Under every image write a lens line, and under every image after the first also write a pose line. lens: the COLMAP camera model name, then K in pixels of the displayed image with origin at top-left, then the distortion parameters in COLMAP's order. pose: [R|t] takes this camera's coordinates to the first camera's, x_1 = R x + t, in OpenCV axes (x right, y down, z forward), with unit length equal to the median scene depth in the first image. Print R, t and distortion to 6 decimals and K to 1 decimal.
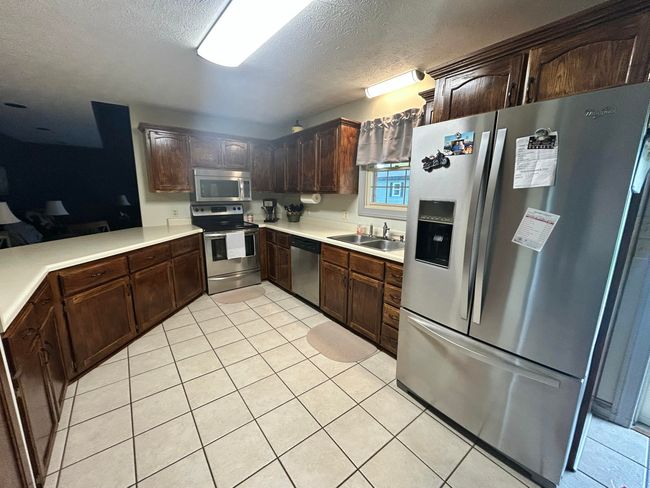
lens RADIAL K [[263.2, 0, 323.4], [0, 263.2, 243.4], [0, 0, 1]] dist [-0.003292, 0.002354]
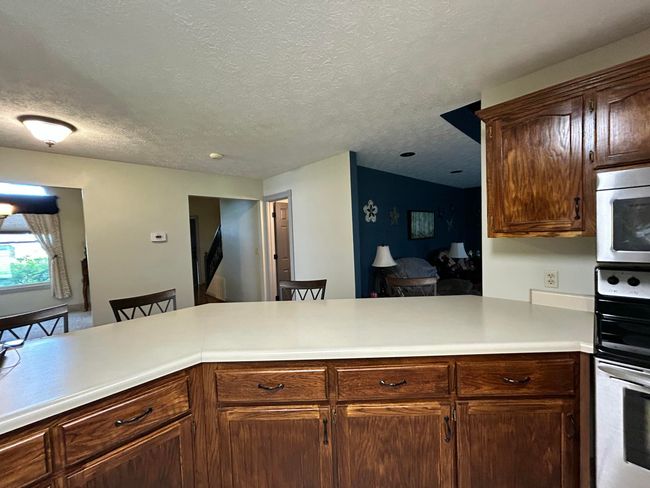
lens RADIAL K [[263.2, 0, 323.4], [0, 263.2, 243.4], [0, 0, 1]] dist [-0.003292, 0.002354]
pose [[0.100454, 0.022727, -0.994682, -0.162128], [-0.152904, 0.988215, 0.007137, -0.129966], [0.983122, 0.151374, 0.102746, 0.599487]]
